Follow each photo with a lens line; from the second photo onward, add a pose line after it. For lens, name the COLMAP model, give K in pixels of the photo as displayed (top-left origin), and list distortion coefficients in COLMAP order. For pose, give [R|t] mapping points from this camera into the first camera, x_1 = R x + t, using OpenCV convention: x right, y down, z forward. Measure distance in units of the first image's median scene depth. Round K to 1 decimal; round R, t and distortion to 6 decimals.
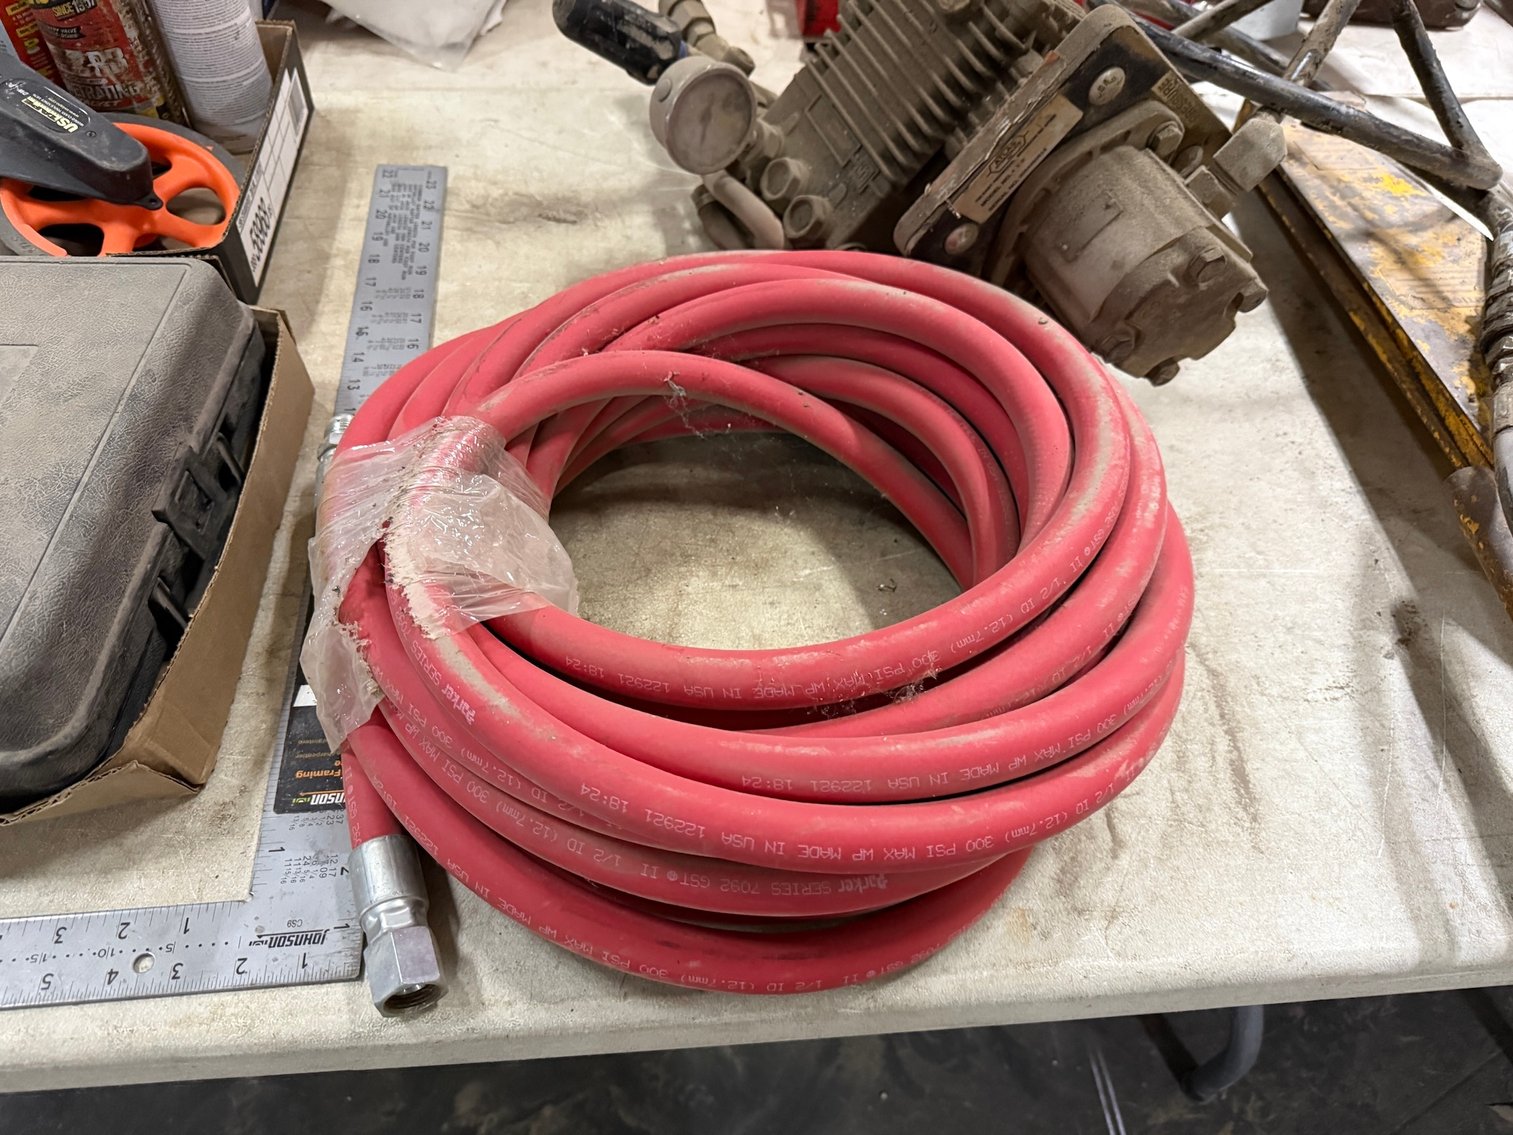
lens RADIAL K [[1070.8, 0, 760.7], [0, 1070.8, 570.8], [0, 0, 1]] dist [0.022703, -0.023320]
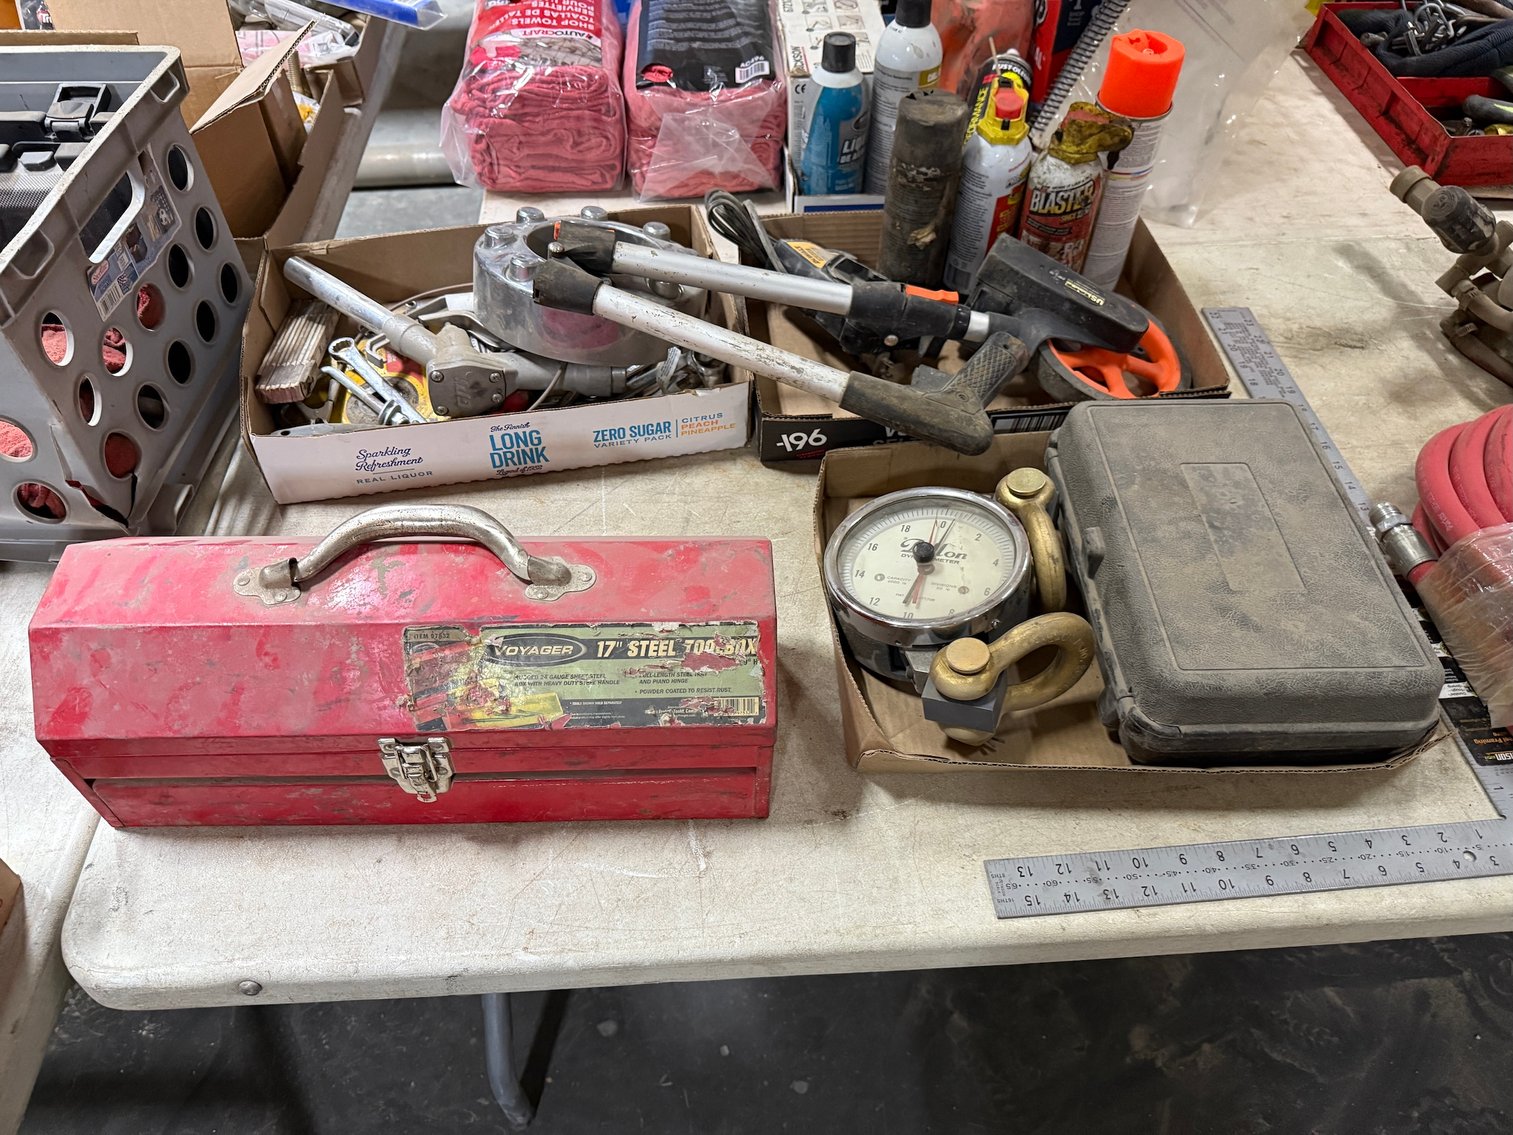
lens RADIAL K [[1070.8, 0, 754.6], [0, 1070.8, 568.8], [0, 0, 1]] dist [0.022703, -0.023320]
pose [[0.999279, -0.016570, -0.034174, -0.660995], [0.015219, 0.999106, -0.039435, -0.004768], [0.034797, 0.038886, 0.998638, -0.268277]]
